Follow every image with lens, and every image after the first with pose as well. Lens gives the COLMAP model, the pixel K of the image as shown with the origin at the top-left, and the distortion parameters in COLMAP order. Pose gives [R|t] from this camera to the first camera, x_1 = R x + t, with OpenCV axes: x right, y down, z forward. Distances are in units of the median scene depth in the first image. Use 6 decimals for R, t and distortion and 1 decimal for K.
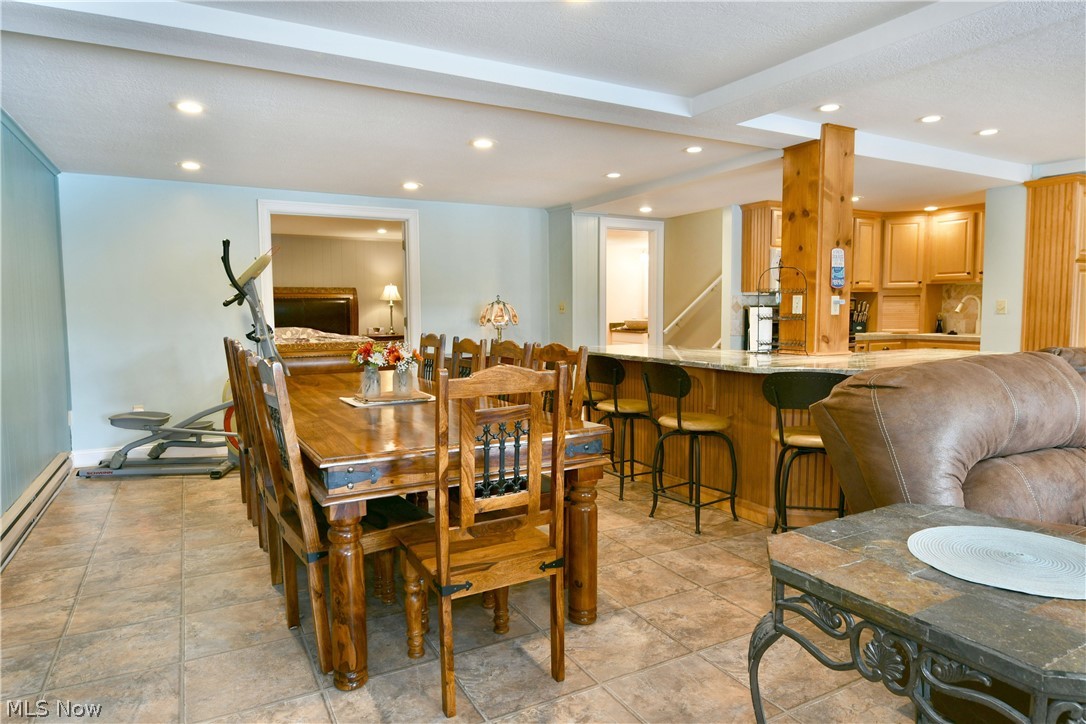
lens RADIAL K [[659.2, 0, 542.2], [0, 659.2, 356.5], [0, 0, 1]] dist [-0.012746, -0.006186]
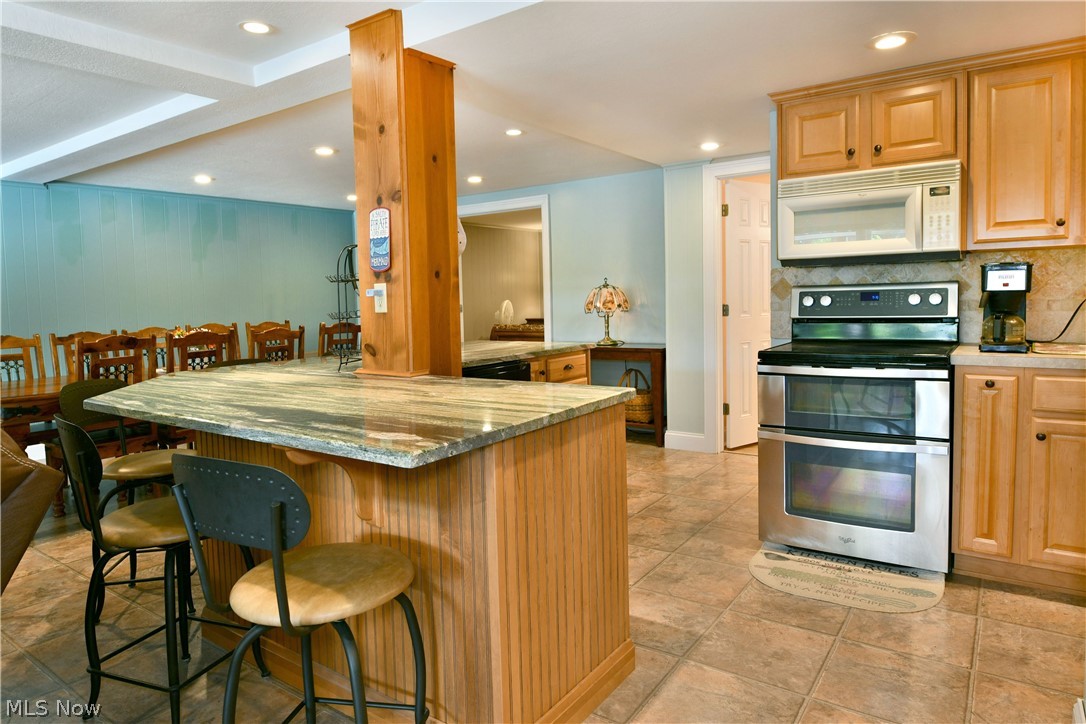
lens RADIAL K [[659.2, 0, 542.8], [0, 659.2, 332.8], [0, 0, 1]] dist [-0.012746, -0.006186]
pose [[0.444667, 0.046772, -0.894474, 1.077797], [-0.040697, 0.998659, 0.031988, -0.069971], [0.894771, 0.022178, 0.445975, 0.843452]]
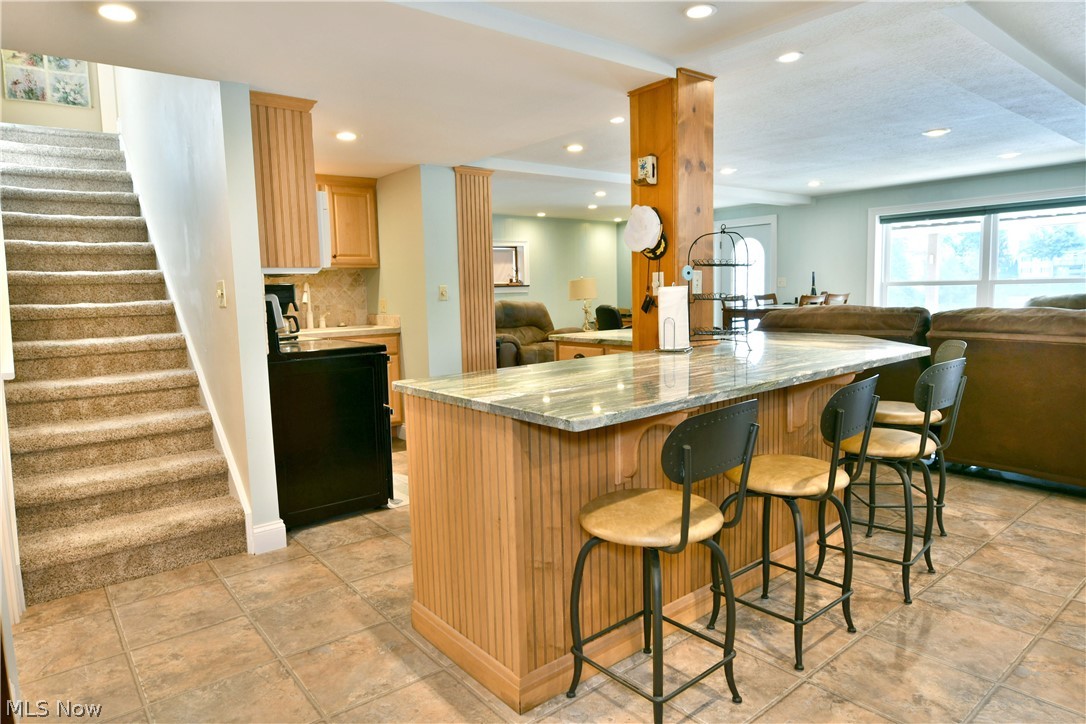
lens RADIAL K [[659.2, 0, 532.2], [0, 659.2, 359.9], [0, 0, 1]] dist [-0.012746, -0.006186]
pose [[-0.181687, -0.091715, 0.979070, -0.348721], [0.099662, 0.988797, 0.111121, -0.094275], [-0.978293, 0.117765, -0.170511, 1.335332]]
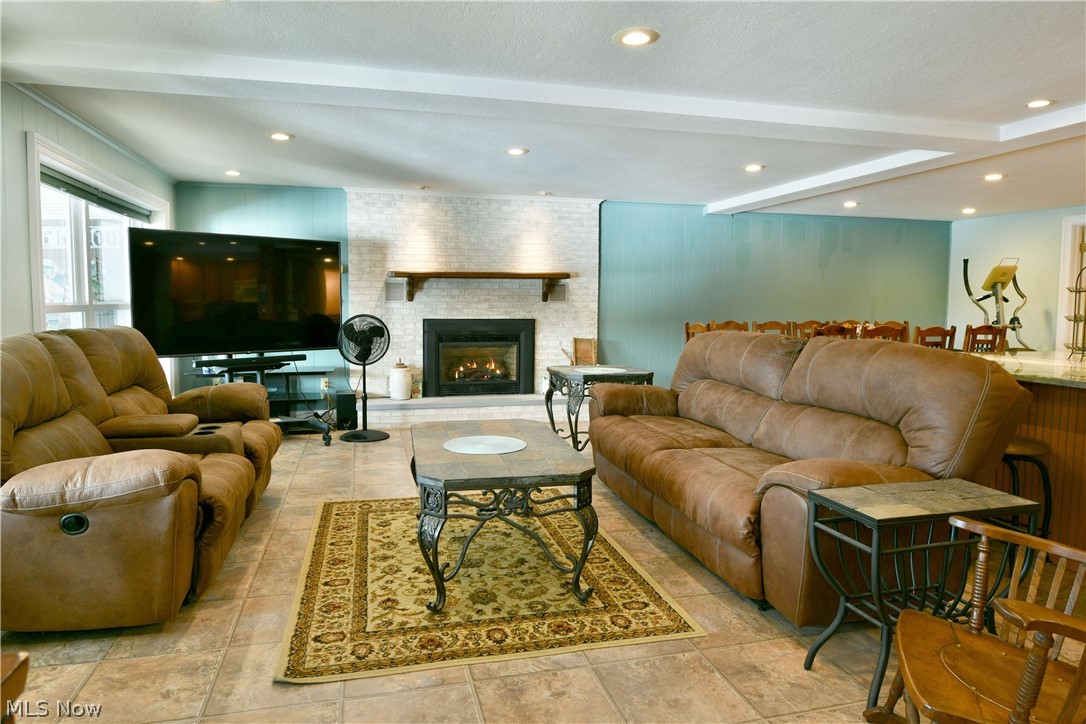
lens RADIAL K [[659.2, 0, 540.1], [0, 659.2, 357.8], [0, 0, 1]] dist [-0.012746, -0.006186]
pose [[-0.236218, 0.084426, -0.968025, 1.387389], [-0.074367, 0.991726, 0.104640, -0.042239], [0.968850, 0.096707, -0.227985, 0.472015]]
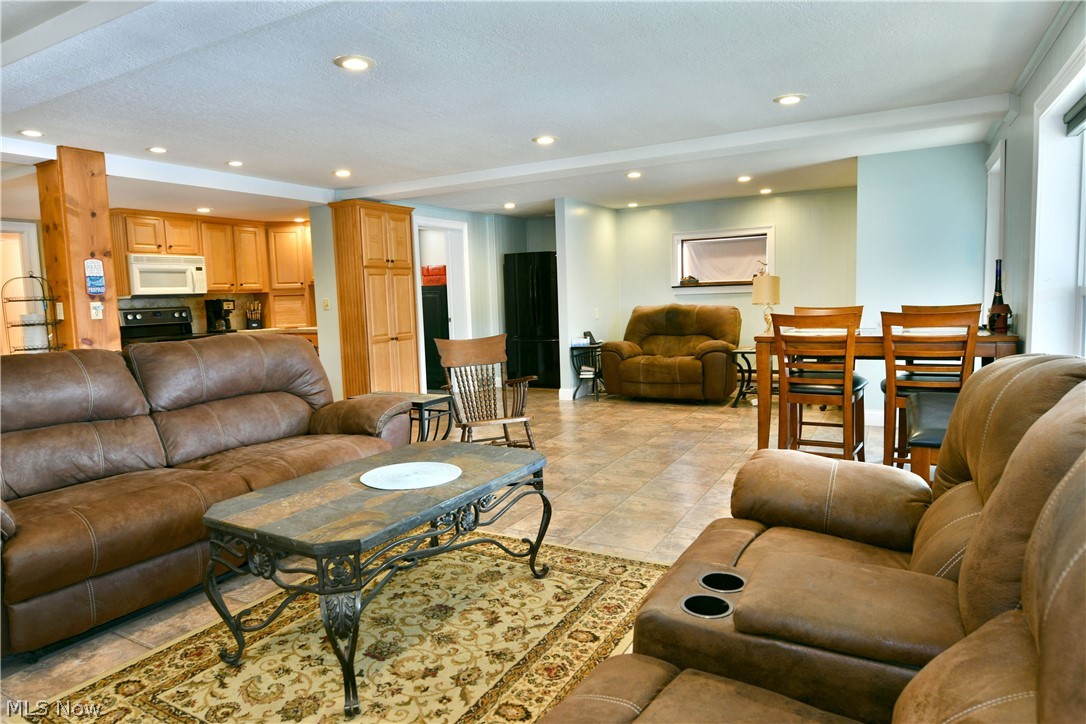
lens RADIAL K [[659.2, 0, 535.3], [0, 659.2, 364.6], [0, 0, 1]] dist [-0.012746, -0.006186]
pose [[0.843867, -0.076663, 0.531048, 0.470784], [0.065593, 0.997056, 0.039705, 0.017960], [-0.532528, 0.001327, 0.846411, -0.329669]]
